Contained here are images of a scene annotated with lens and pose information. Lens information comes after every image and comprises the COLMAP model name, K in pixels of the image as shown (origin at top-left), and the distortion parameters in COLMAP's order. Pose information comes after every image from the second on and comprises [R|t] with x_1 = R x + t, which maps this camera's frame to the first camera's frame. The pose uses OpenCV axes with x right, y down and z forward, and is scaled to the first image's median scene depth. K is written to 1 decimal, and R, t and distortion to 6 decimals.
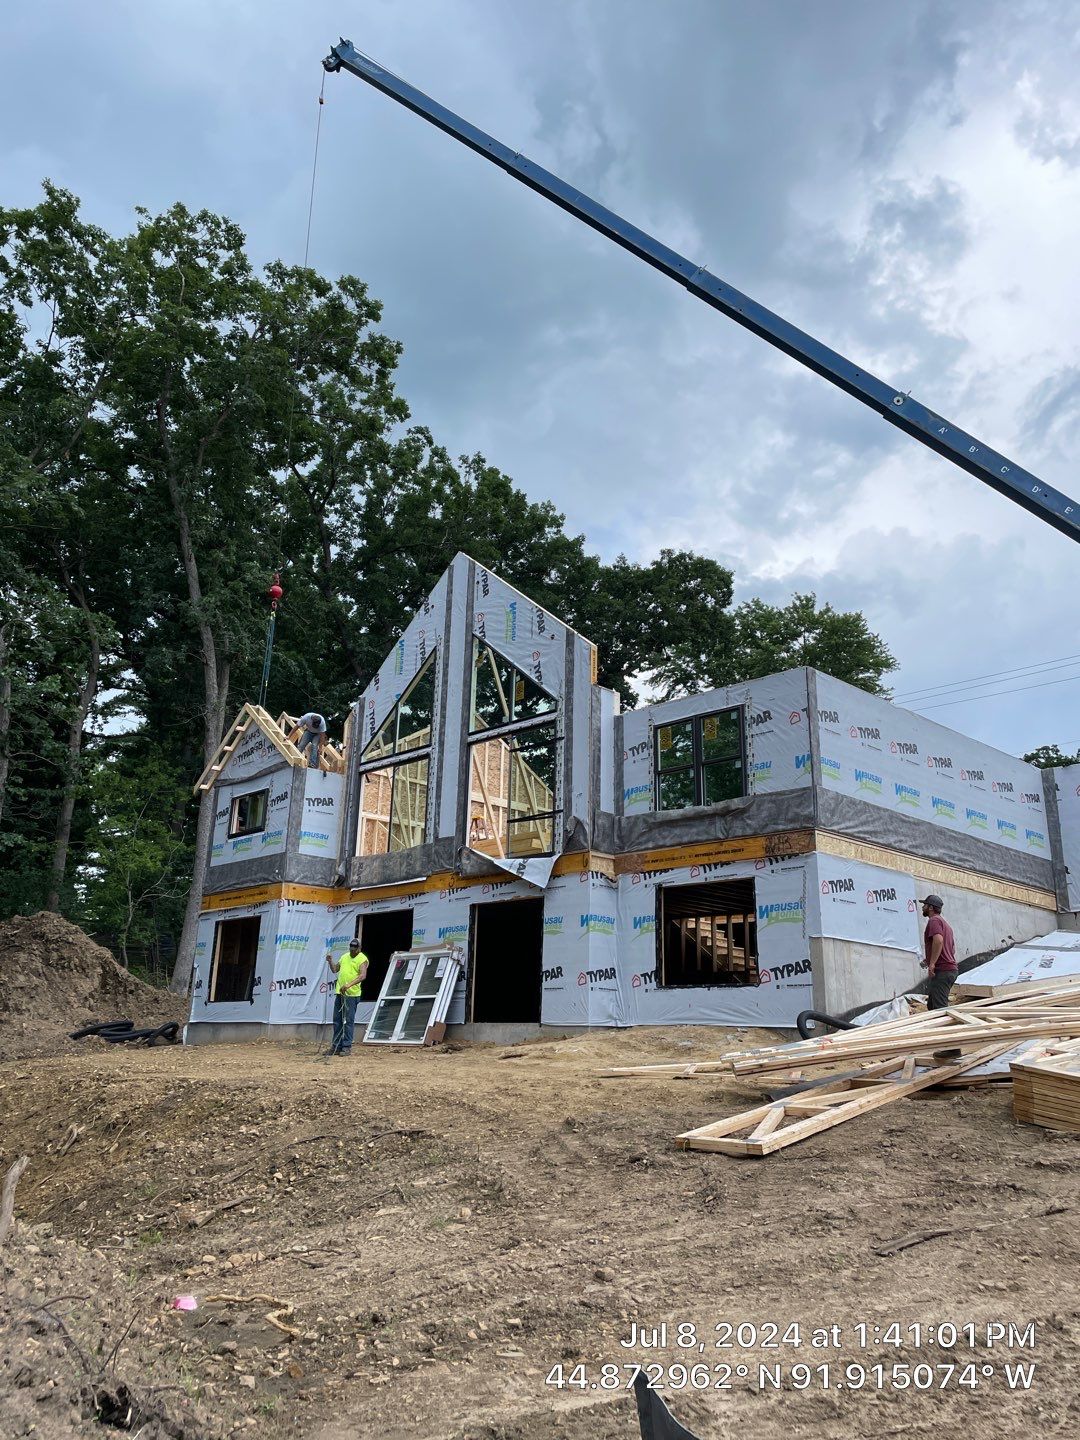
lens RADIAL K [[1118.9, 0, 537.7], [0, 1118.9, 697.9], [0, 0, 1]] dist [0.030911, -0.000623]
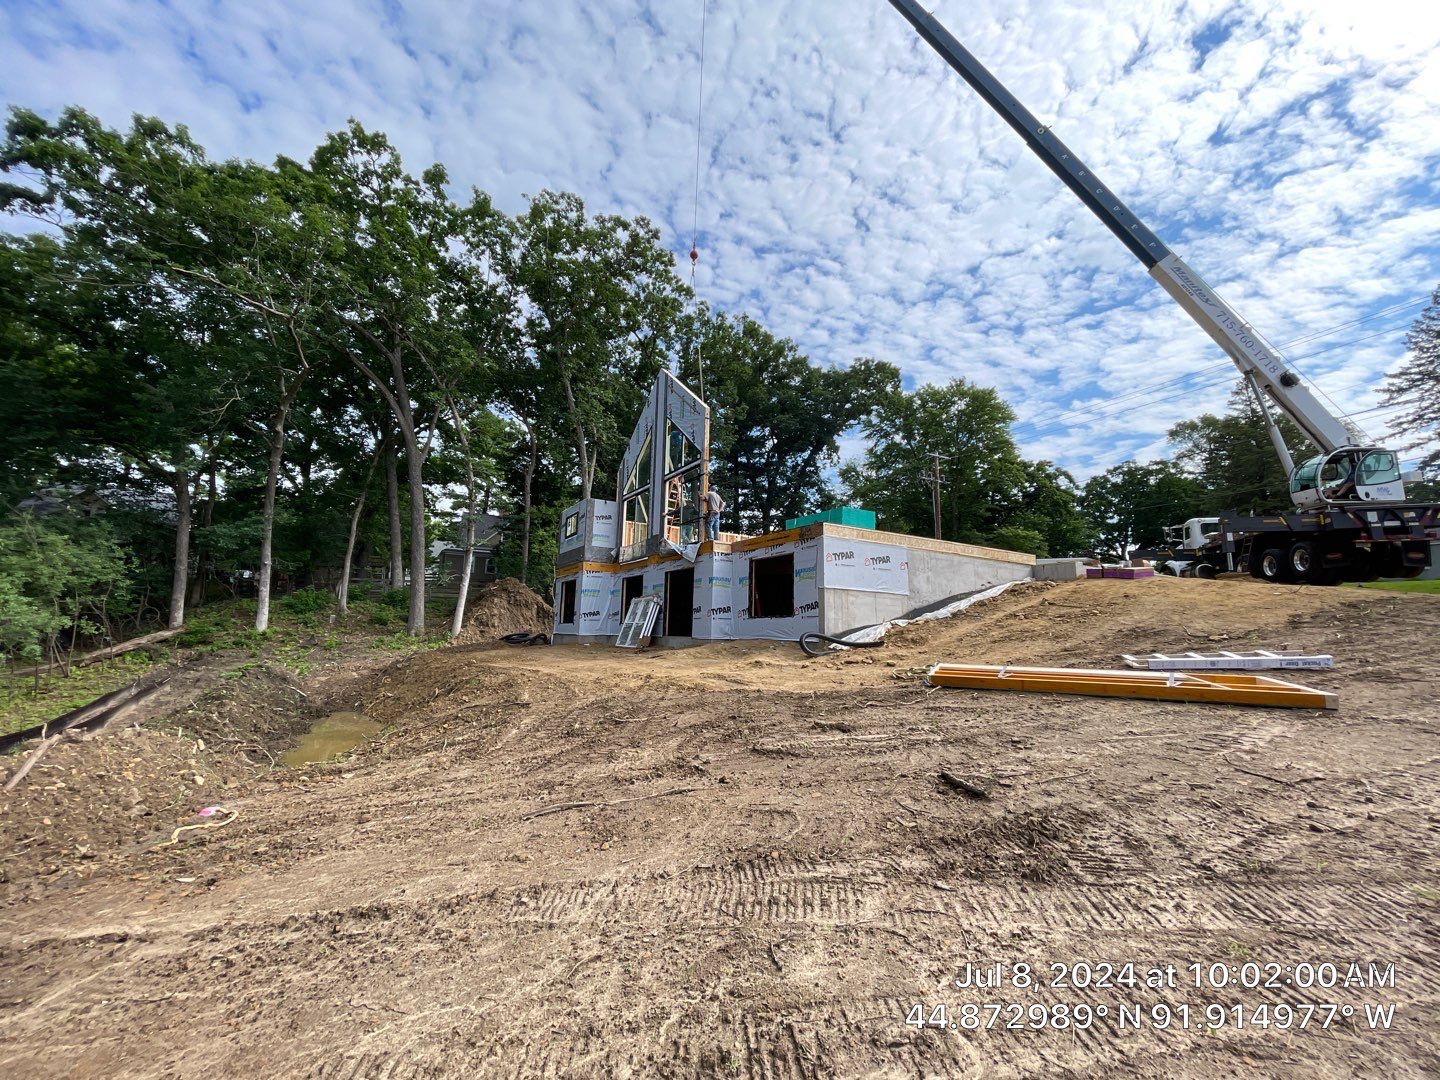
lens RADIAL K [[594.7, 0, 716.9], [0, 594.7, 539.0], [0, 0, 1]] dist [-0.007902, 0.000865]
pose [[0.974049, -0.037843, -0.223151, 0.202859], [0.068047, 0.989273, 0.129260, 0.014616], [0.215866, -0.141091, 0.966176, 0.099143]]
